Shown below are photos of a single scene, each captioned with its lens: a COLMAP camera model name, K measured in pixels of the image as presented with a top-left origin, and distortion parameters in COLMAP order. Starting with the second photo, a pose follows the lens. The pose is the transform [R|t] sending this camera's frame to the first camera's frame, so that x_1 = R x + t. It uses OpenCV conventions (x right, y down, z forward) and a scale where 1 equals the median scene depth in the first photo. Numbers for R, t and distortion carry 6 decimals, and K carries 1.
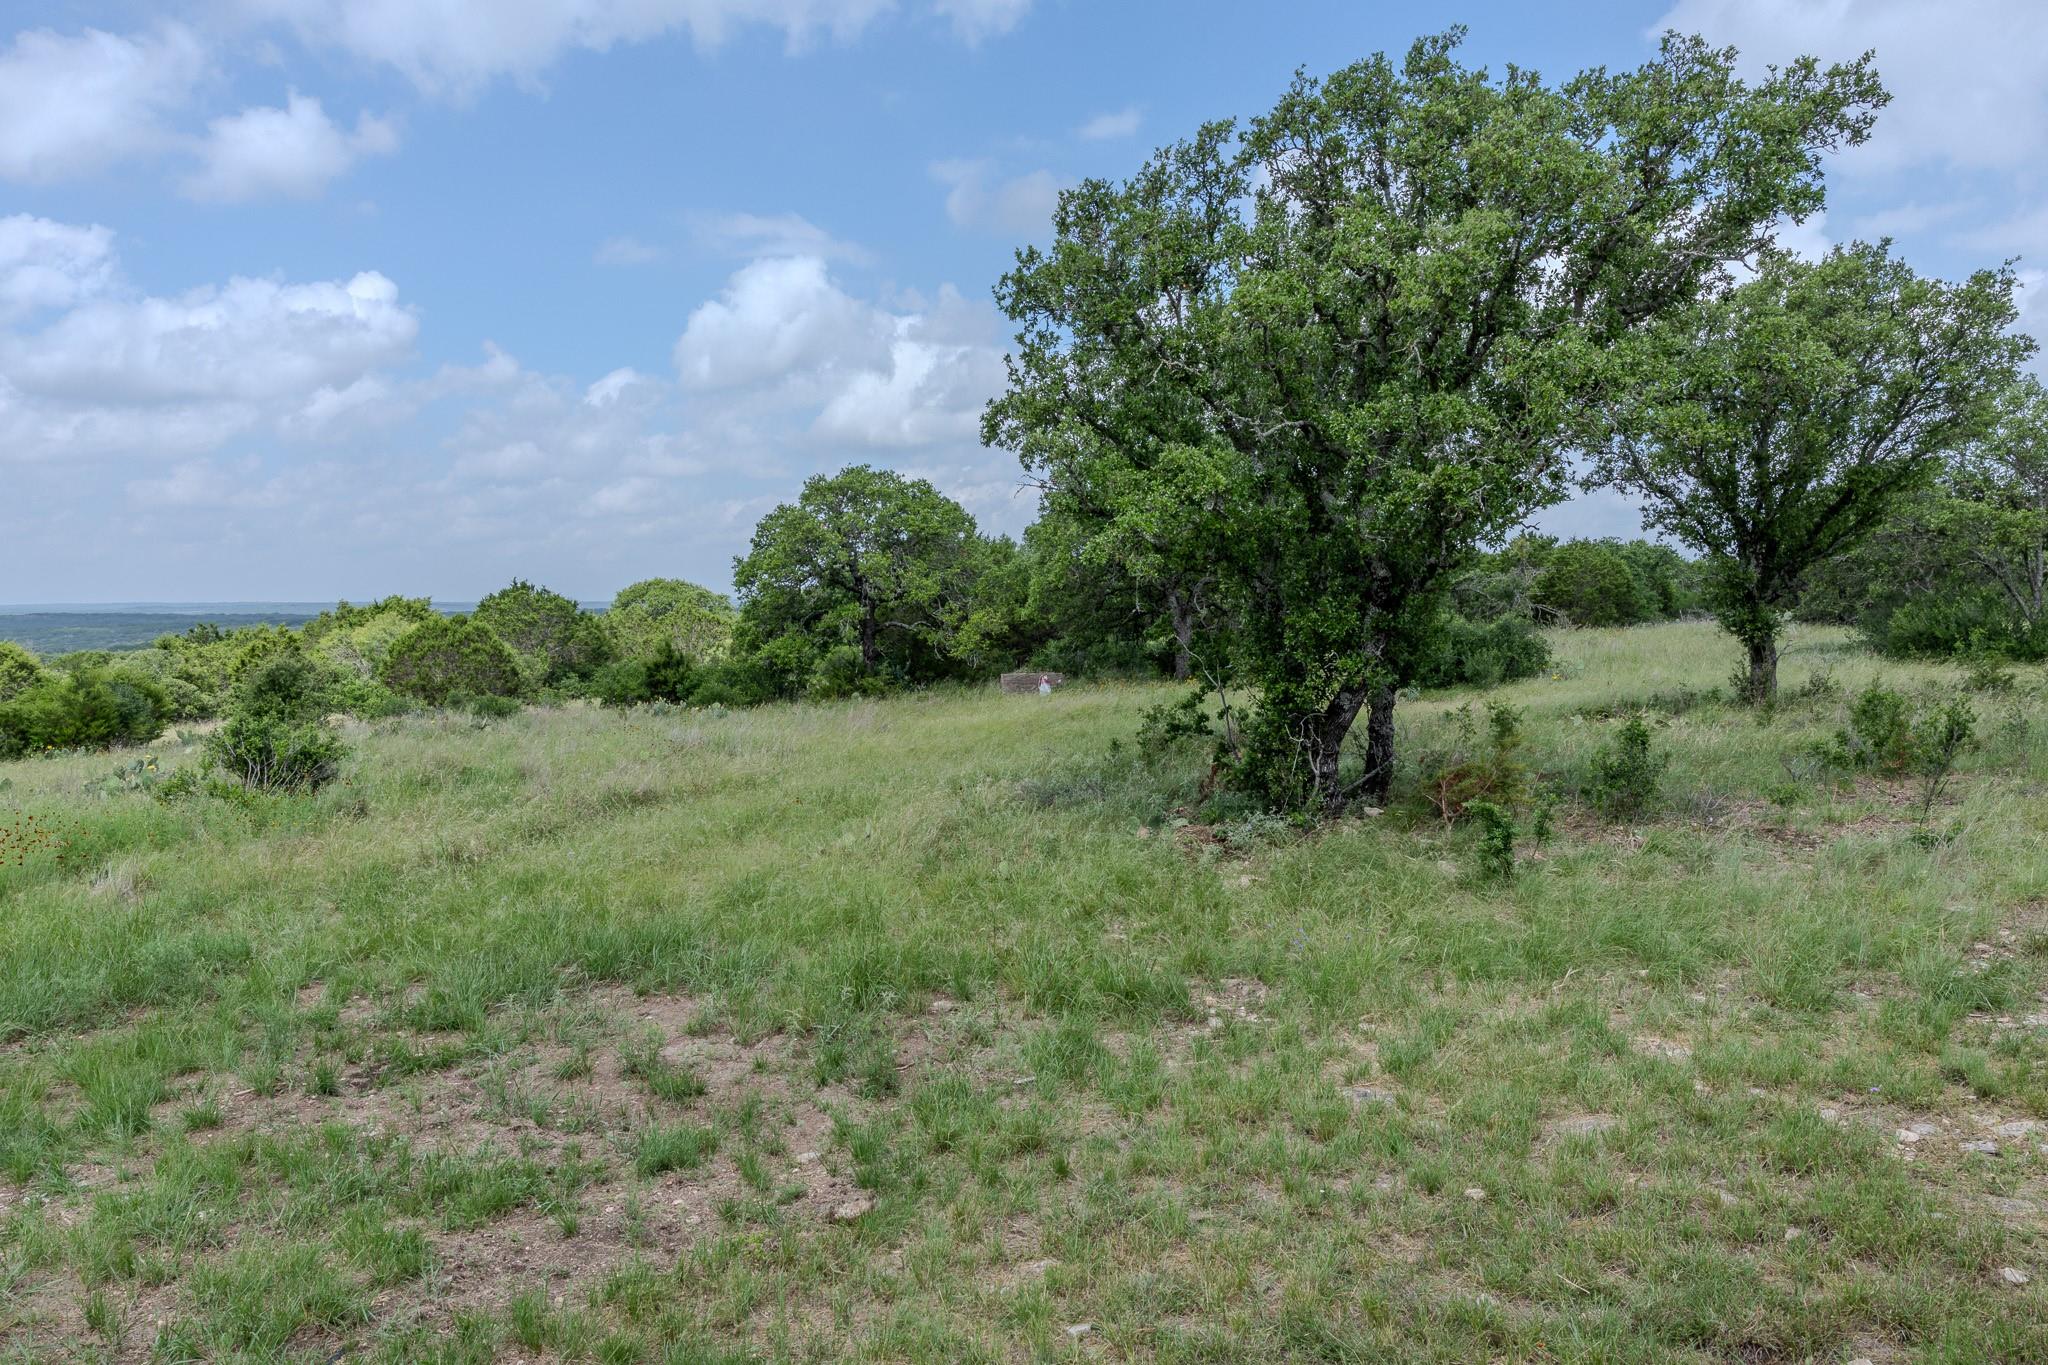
lens RADIAL K [[1391.9, 0, 1052.7], [0, 1391.9, 683.4], [0, 0, 1]] dist [0.007000, -0.008983]
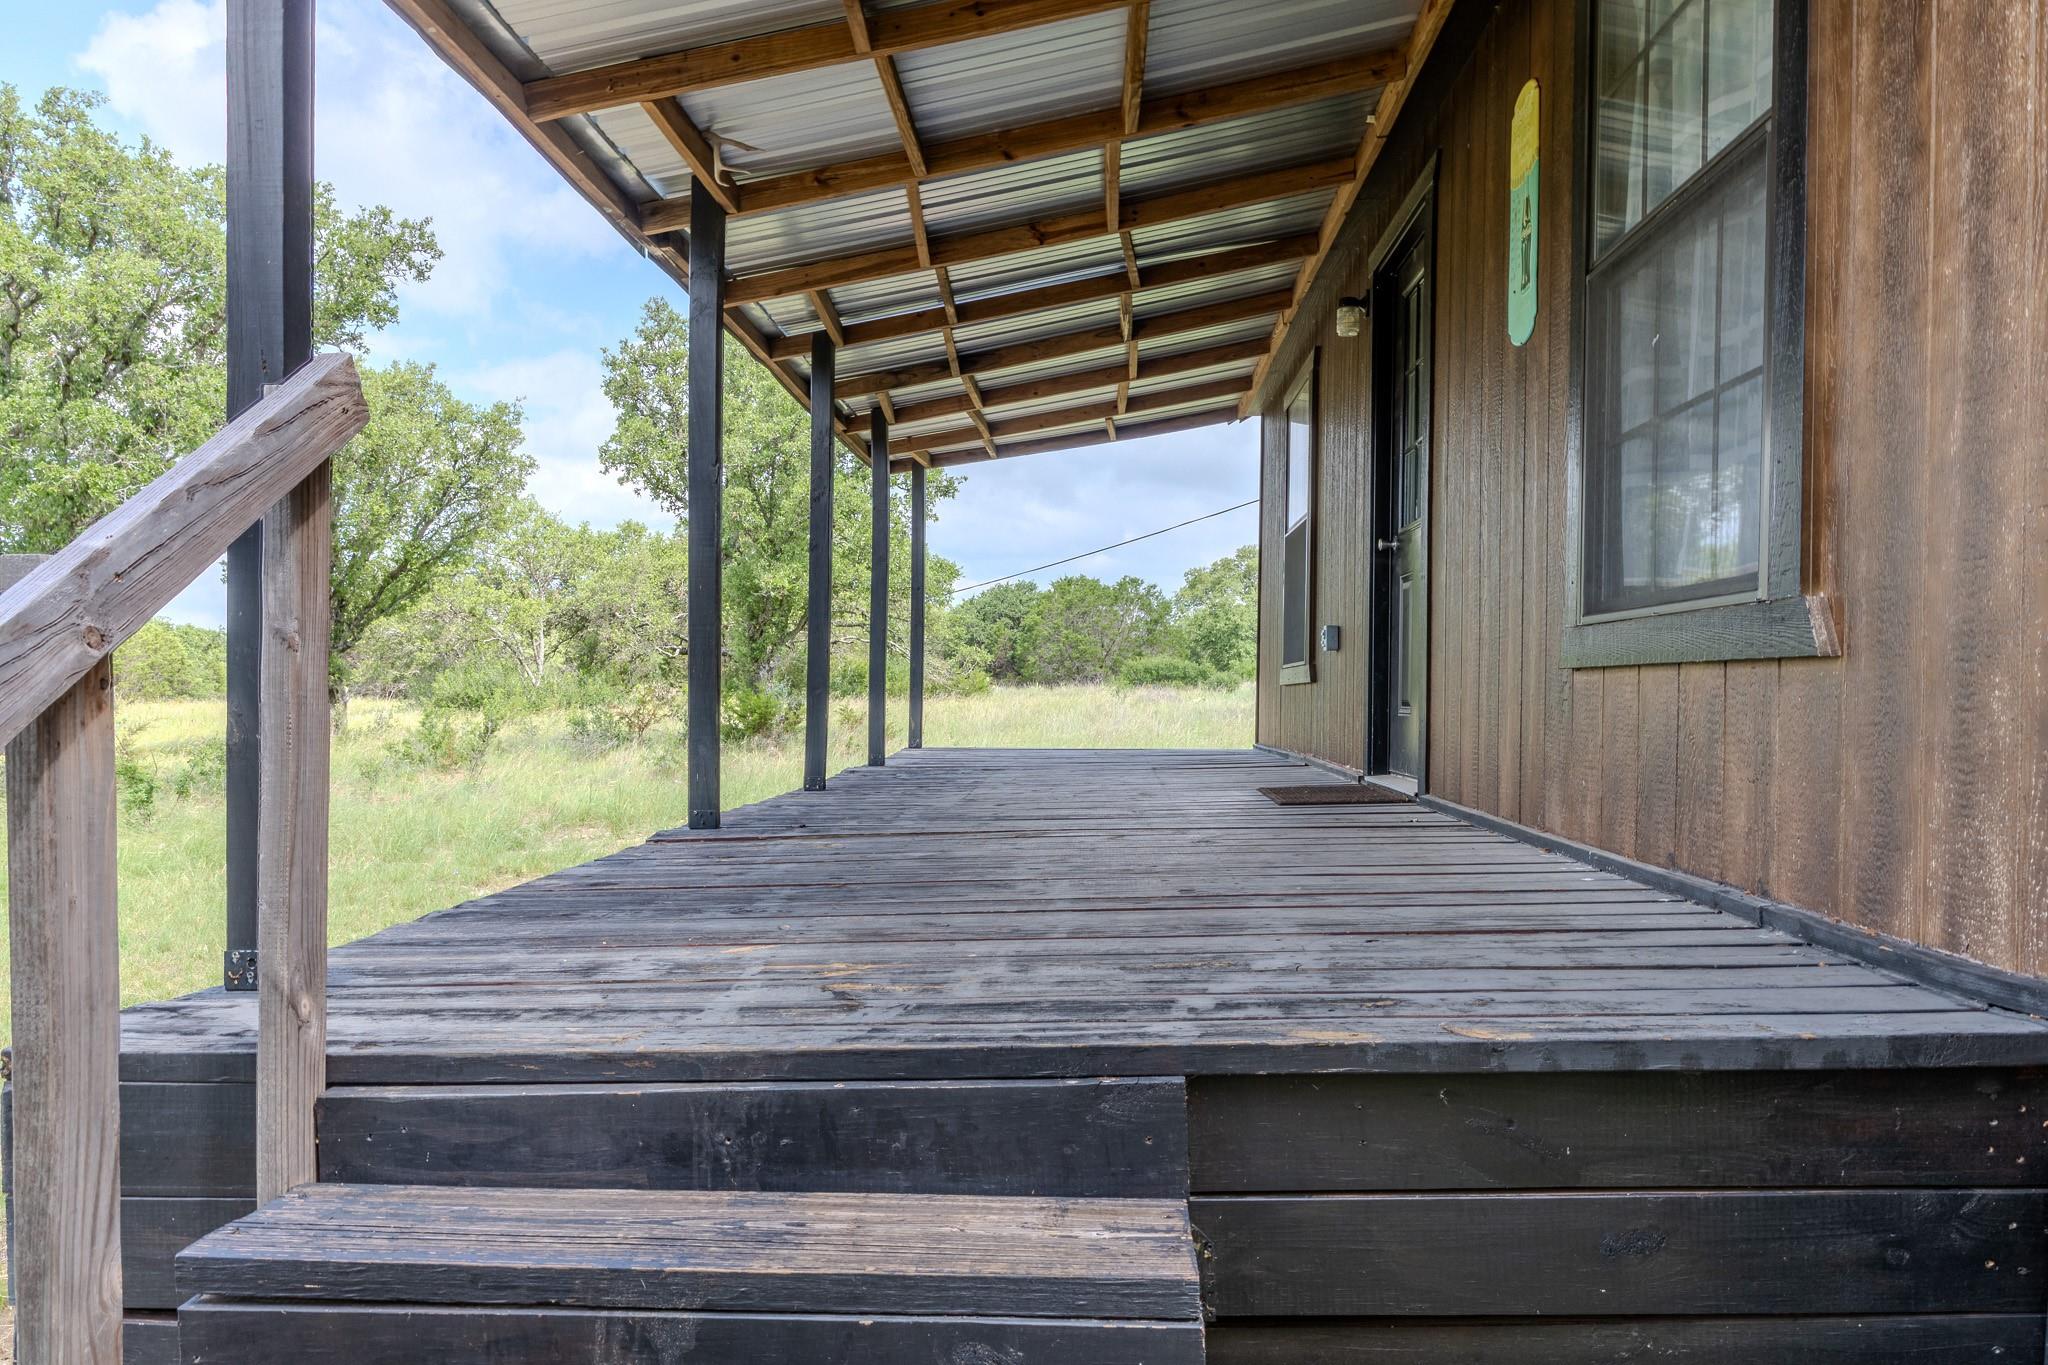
lens RADIAL K [[1391.9, 0, 1010.6], [0, 1391.9, 692.8], [0, 0, 1]] dist [0.007000, -0.008983]
pose [[0.589154, 0.023662, 0.807674, -0.099948], [0.032882, 0.998041, -0.053225, 0.060544], [-0.807351, 0.057916, 0.587222, -0.138280]]
